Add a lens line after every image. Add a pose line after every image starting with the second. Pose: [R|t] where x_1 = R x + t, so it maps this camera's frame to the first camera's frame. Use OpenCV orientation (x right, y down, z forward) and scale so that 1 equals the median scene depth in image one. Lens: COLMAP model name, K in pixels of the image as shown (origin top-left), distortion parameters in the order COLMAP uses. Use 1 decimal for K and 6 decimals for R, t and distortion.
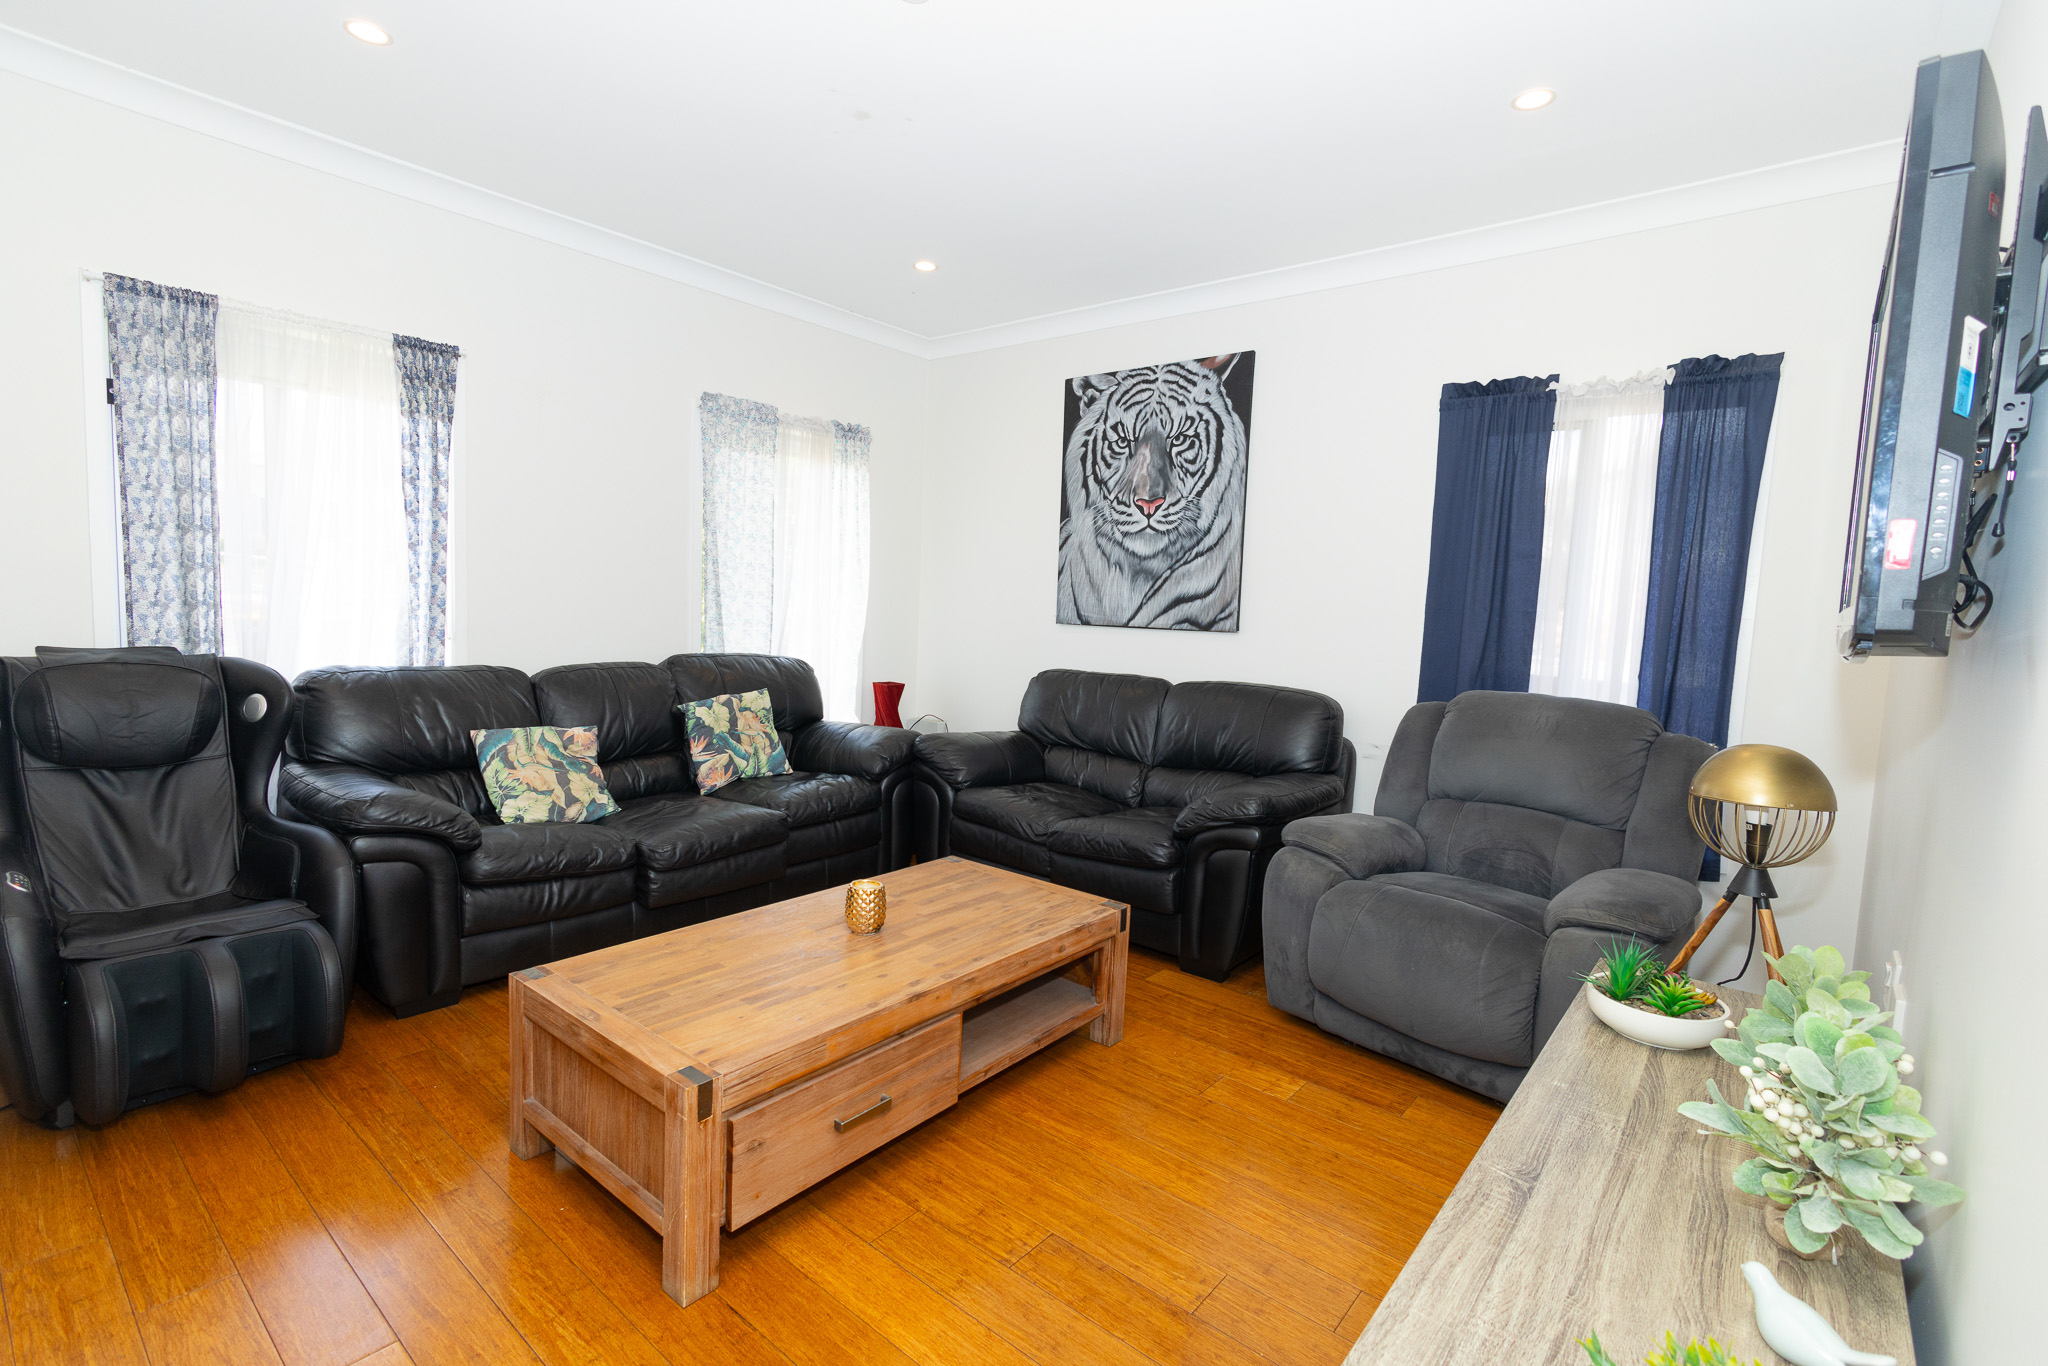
lens RADIAL K [[941.2, 0, 1028.8], [0, 941.2, 681.2], [0, 0, 1]] dist [-0.007295, 0.006632]
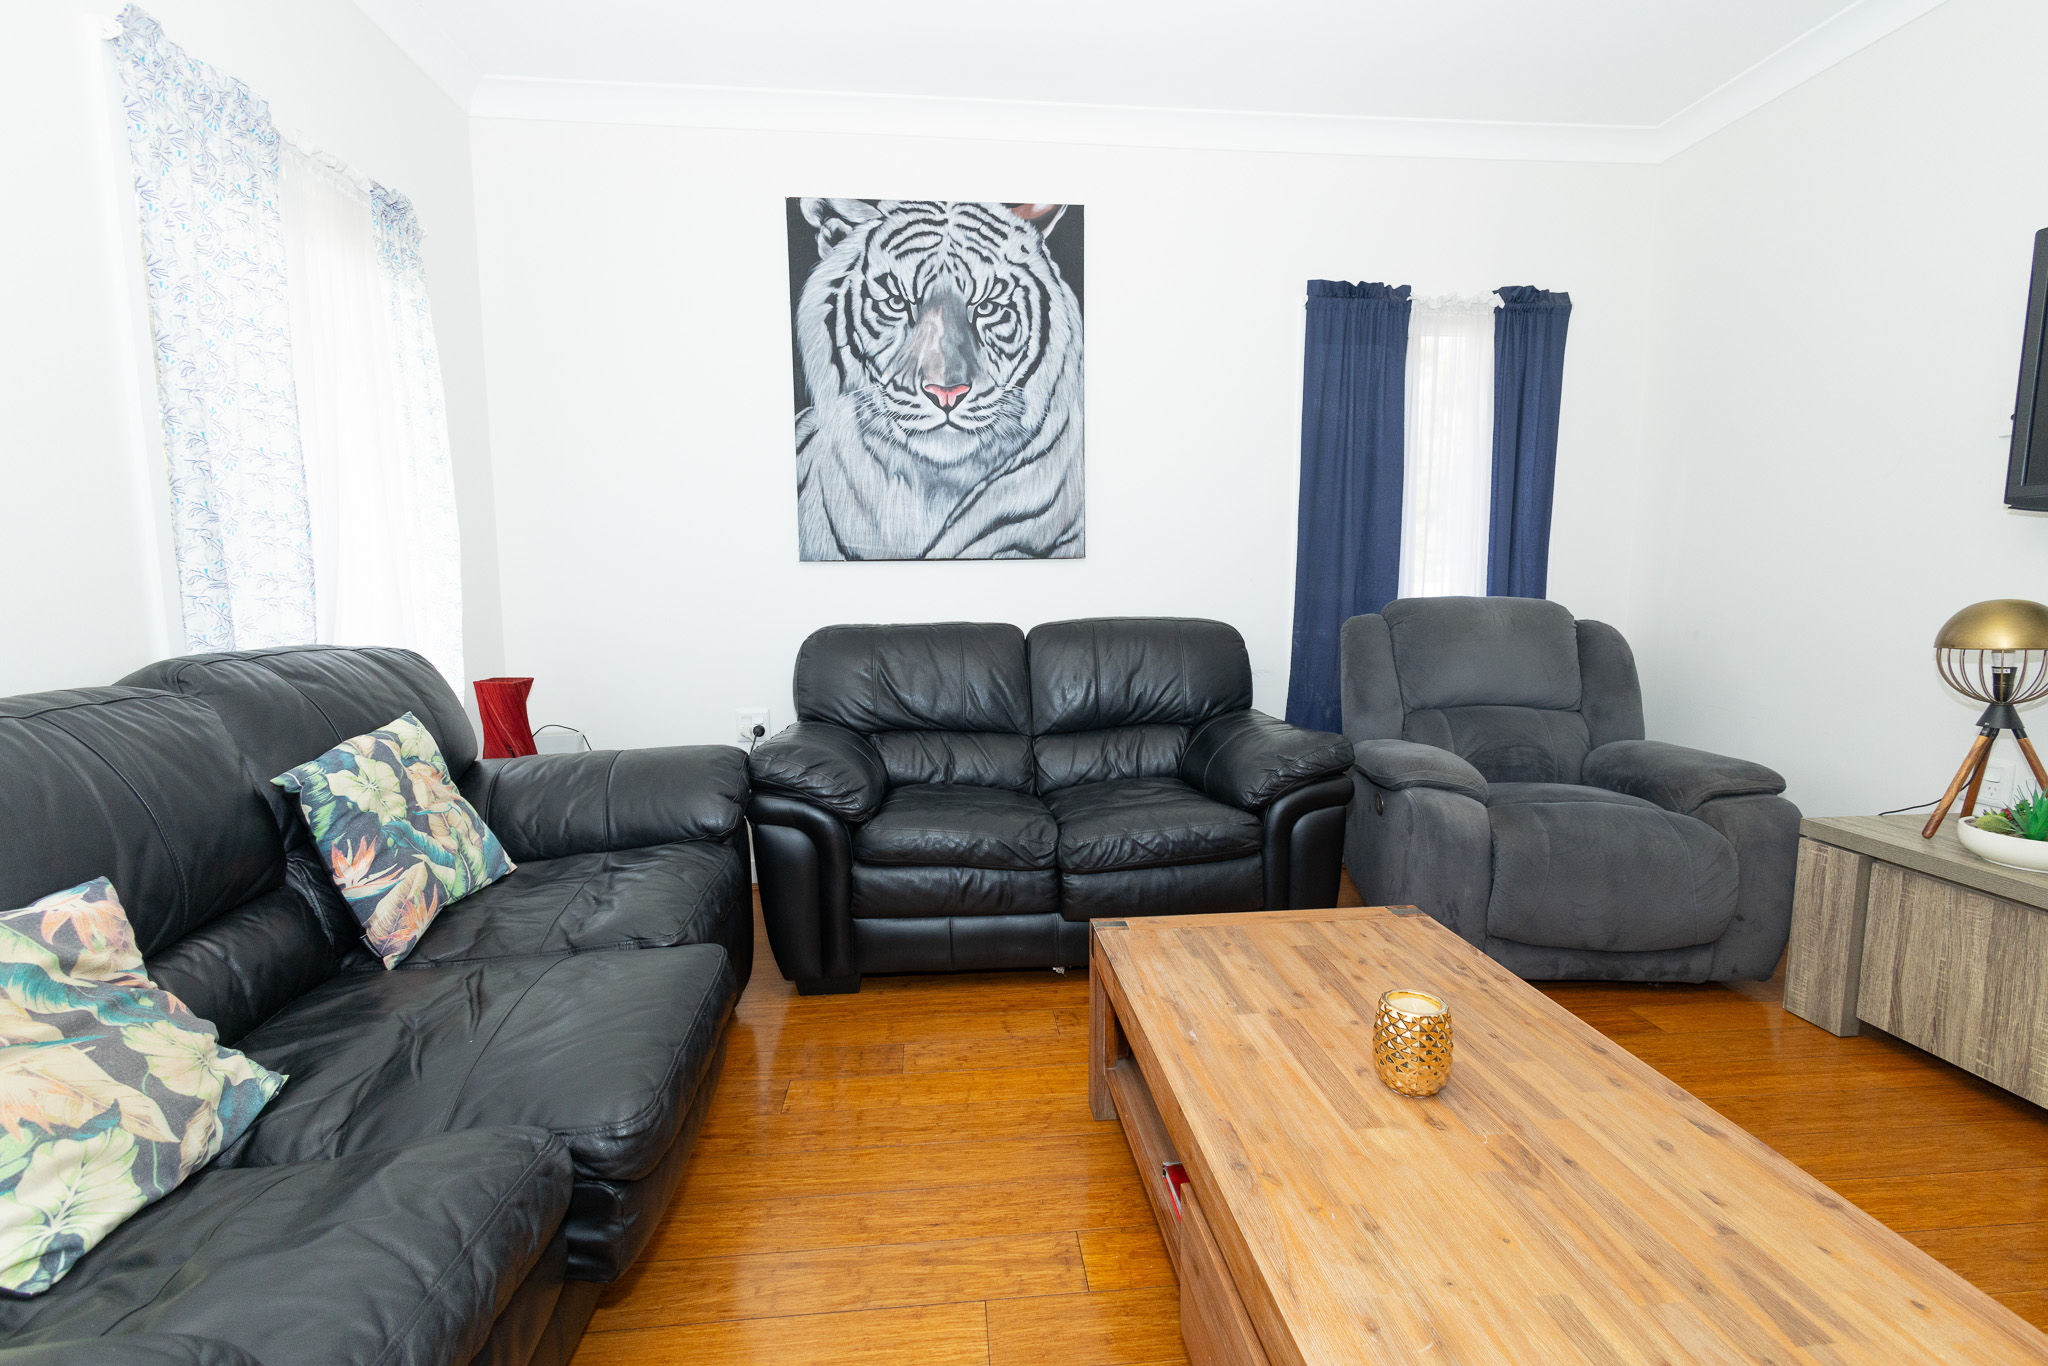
lens RADIAL K [[941.2, 0, 1028.8], [0, 941.2, 681.2], [0, 0, 1]] dist [-0.007295, 0.006632]
pose [[0.704754, -0.125707, 0.698226, -0.382175], [0.093983, 0.992045, 0.083744, -0.017863], [-0.703199, 0.006603, 0.710963, 0.433776]]
